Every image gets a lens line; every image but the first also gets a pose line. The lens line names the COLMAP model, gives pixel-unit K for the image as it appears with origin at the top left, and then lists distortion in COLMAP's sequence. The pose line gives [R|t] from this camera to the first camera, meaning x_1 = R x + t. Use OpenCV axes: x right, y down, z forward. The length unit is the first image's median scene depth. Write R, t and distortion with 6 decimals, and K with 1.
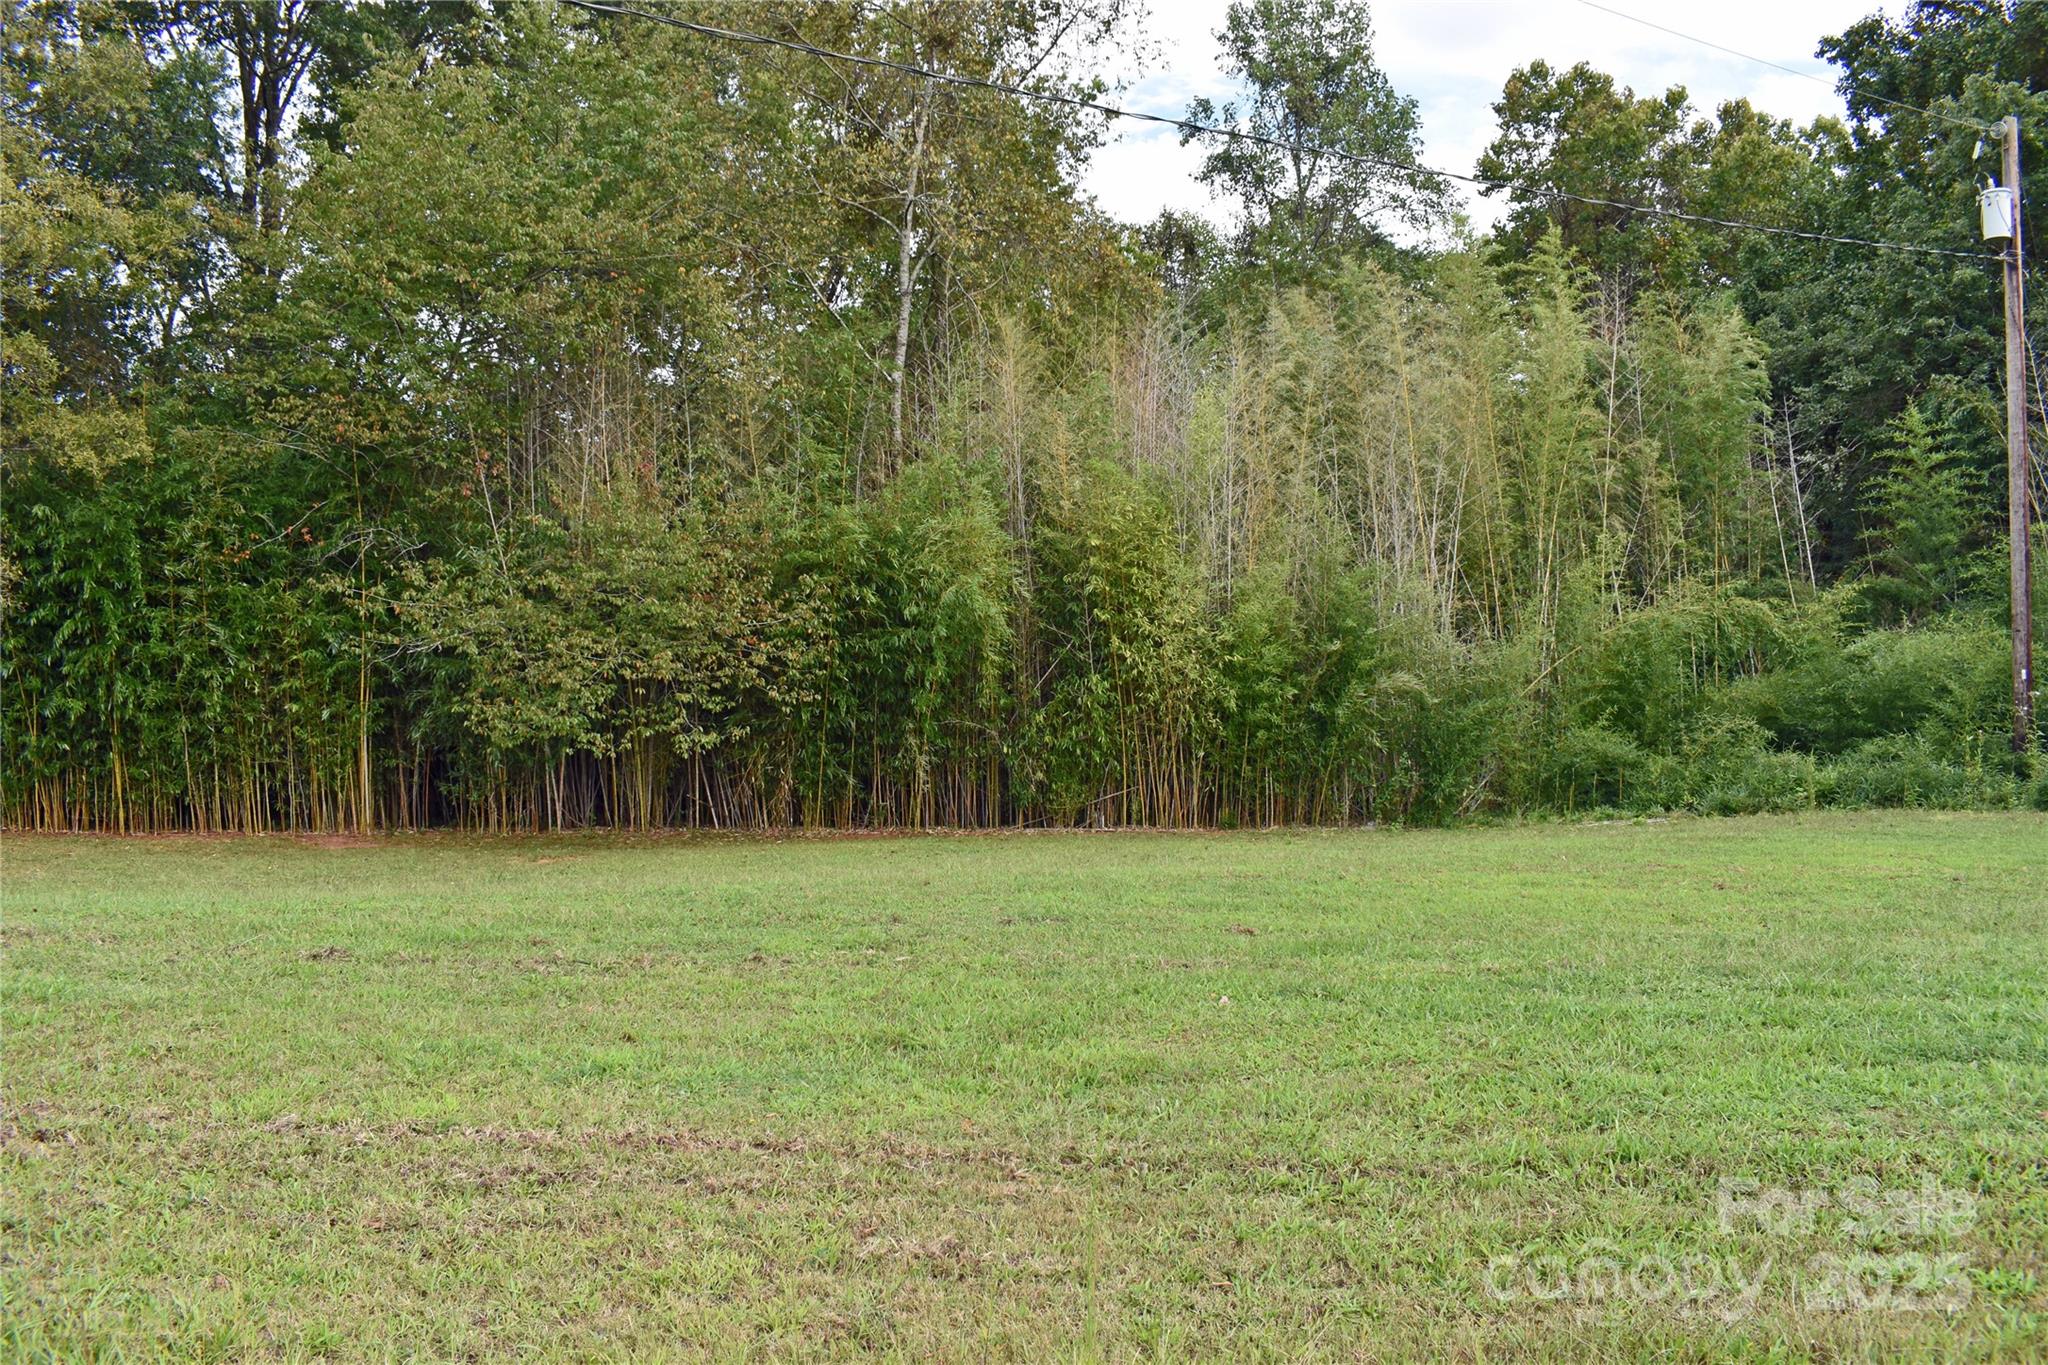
lens RADIAL K [[1614.3, 0, 1017.2], [0, 1614.3, 680.7], [0, 0, 1]] dist [-0.081816, -0.005629]
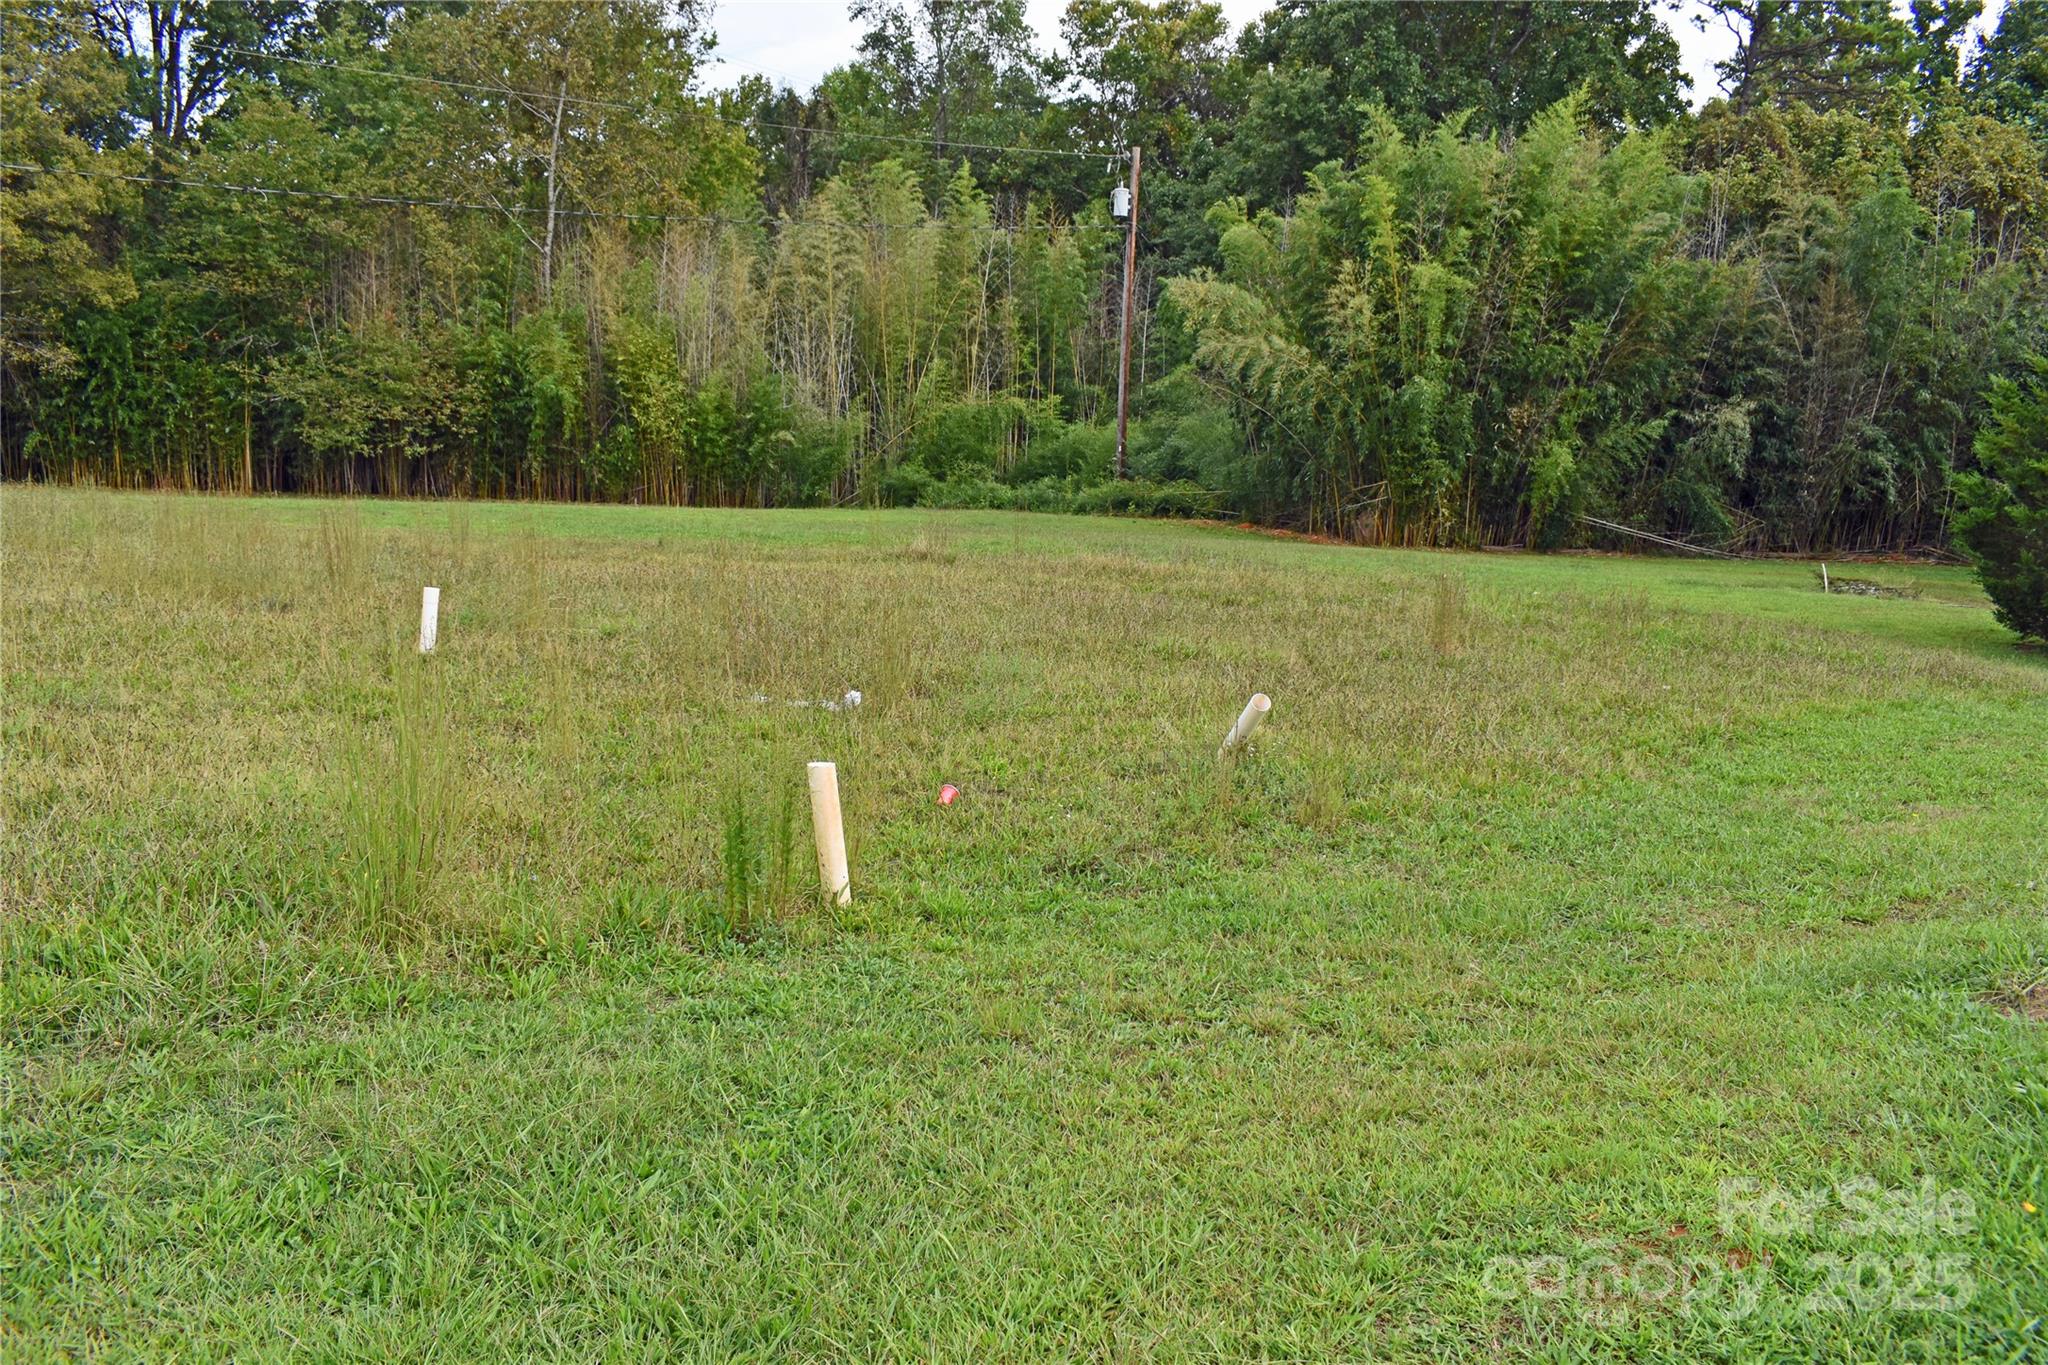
lens RADIAL K [[1614.3, 0, 1028.9], [0, 1614.3, 677.2], [0, 0, 1]] dist [-0.081816, -0.005629]
pose [[0.995035, 0.036190, 0.092711, 0.380978], [-0.050847, 0.985647, 0.160979, -0.041869], [-0.085555, -0.164894, 0.982594, -1.052362]]
